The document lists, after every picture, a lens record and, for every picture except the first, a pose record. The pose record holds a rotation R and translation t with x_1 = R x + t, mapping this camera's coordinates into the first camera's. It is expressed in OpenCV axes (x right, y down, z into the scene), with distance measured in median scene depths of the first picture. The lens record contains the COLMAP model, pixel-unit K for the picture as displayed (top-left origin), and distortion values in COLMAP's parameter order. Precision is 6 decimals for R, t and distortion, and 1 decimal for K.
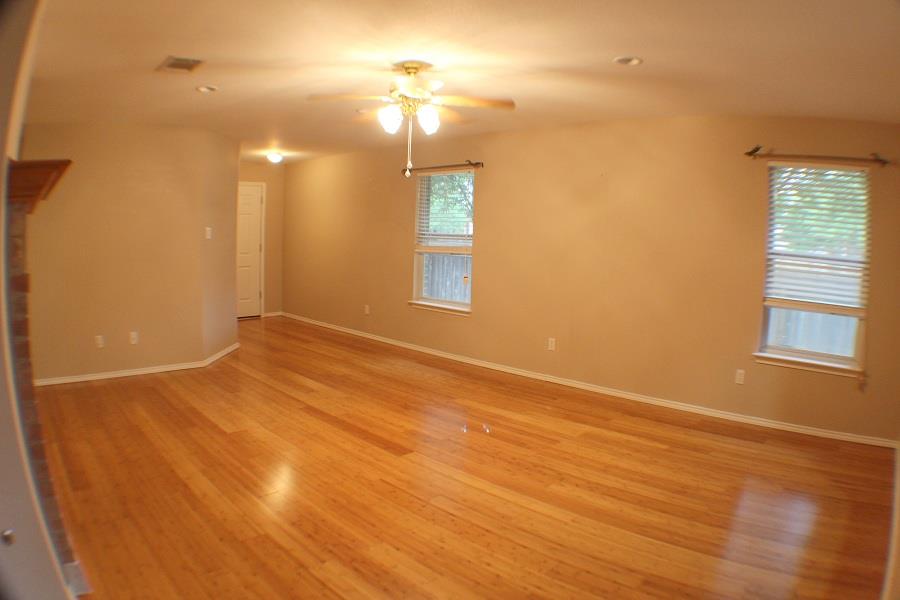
lens RADIAL K [[614.3, 0, 450.0], [0, 614.3, 300.0], [0, 0, 1]] dist [-0.293222, 0.006891]
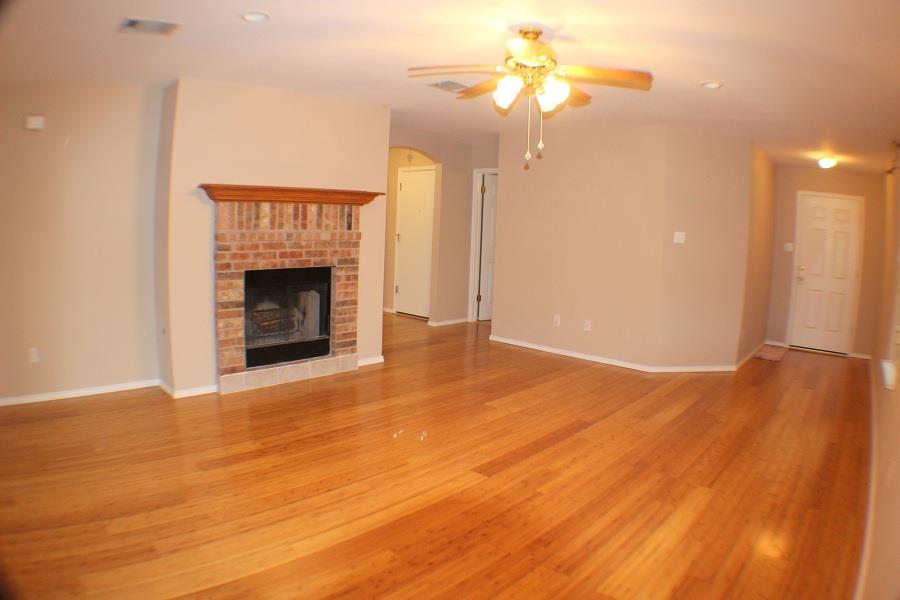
lens RADIAL K [[614.3, 0, 450.0], [0, 614.3, 300.0], [0, 0, 1]] dist [-0.293222, 0.006891]
pose [[0.013012, 0.104060, -0.994486, 0.649174], [-0.147627, 0.983871, 0.101018, -0.064830], [0.988957, 0.145499, 0.028164, 0.750400]]
